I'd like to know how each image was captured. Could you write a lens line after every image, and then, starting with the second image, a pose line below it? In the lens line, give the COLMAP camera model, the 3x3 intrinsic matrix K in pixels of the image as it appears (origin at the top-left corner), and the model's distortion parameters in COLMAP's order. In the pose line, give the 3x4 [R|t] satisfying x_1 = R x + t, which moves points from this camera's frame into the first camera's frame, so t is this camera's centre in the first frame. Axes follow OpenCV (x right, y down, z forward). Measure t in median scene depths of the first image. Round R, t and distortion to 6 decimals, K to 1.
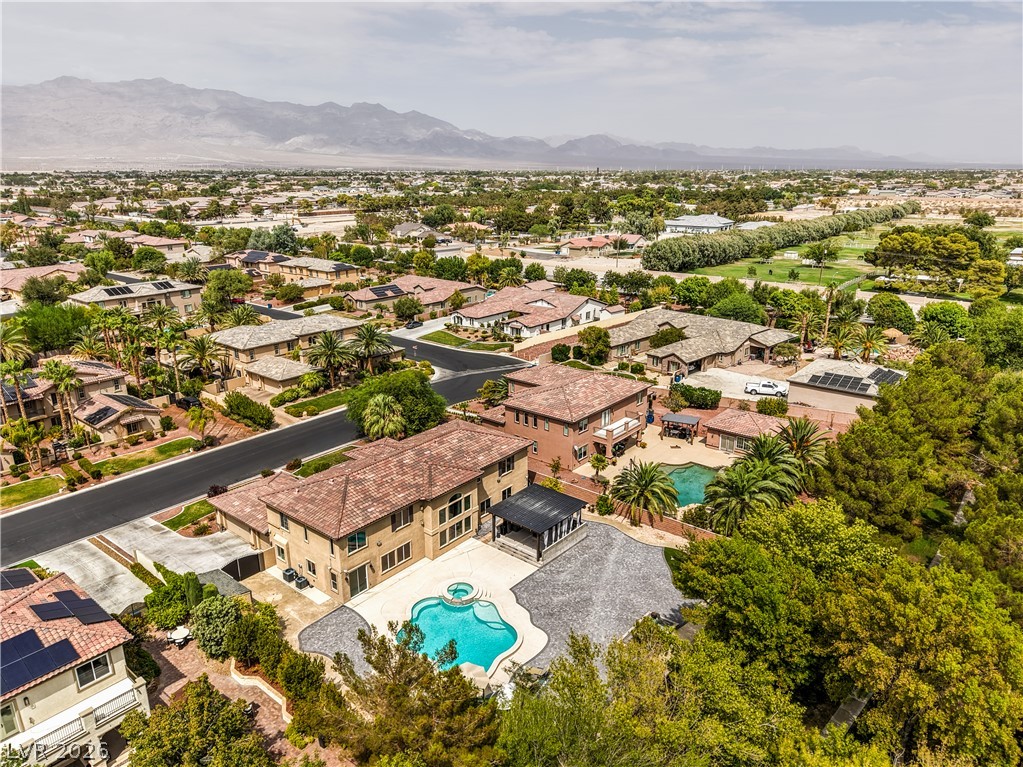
lens RADIAL K [[688.6, 0, 508.7], [0, 688.6, 385.4], [0, 0, 1]] dist [0.056133, -0.062706]
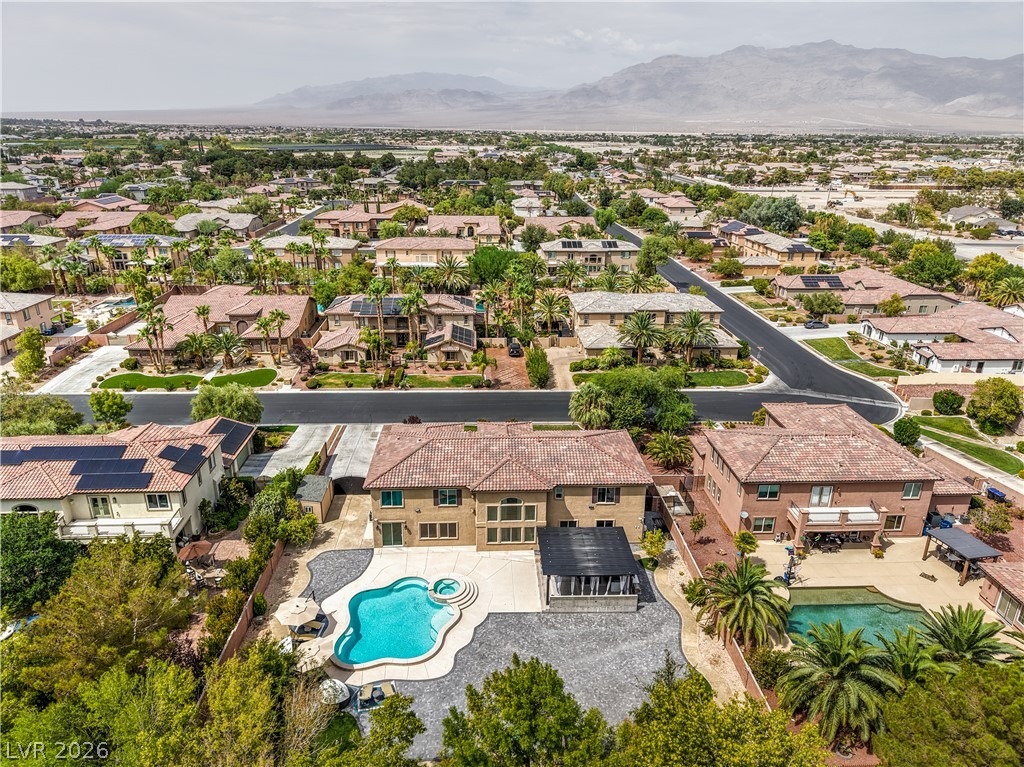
lens RADIAL K [[681.4, 0, 509.9], [0, 681.4, 384.0], [0, 0, 1]] dist [0.055702, -0.061646]
pose [[0.676358, 0.268532, -0.685880, 0.328543], [-0.235109, 0.961173, 0.144468, -0.080326], [0.698043, 0.063545, 0.713231, 0.200386]]
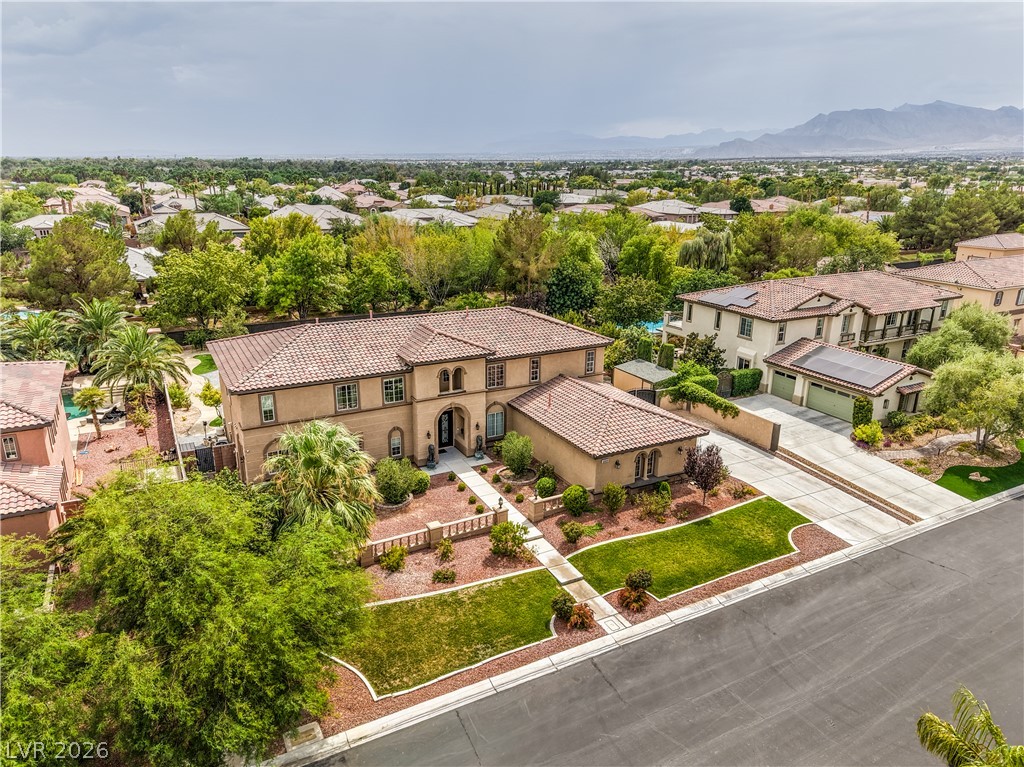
lens RADIAL K [[689.3, 0, 509.2], [0, 689.3, 385.4], [0, 0, 1]] dist [0.056133, -0.062706]
pose [[-0.923289, -0.118579, 0.365344, -0.328596], [0.113131, 0.825012, 0.553675, -0.150420], [-0.367068, 0.552534, -0.748310, 1.005186]]
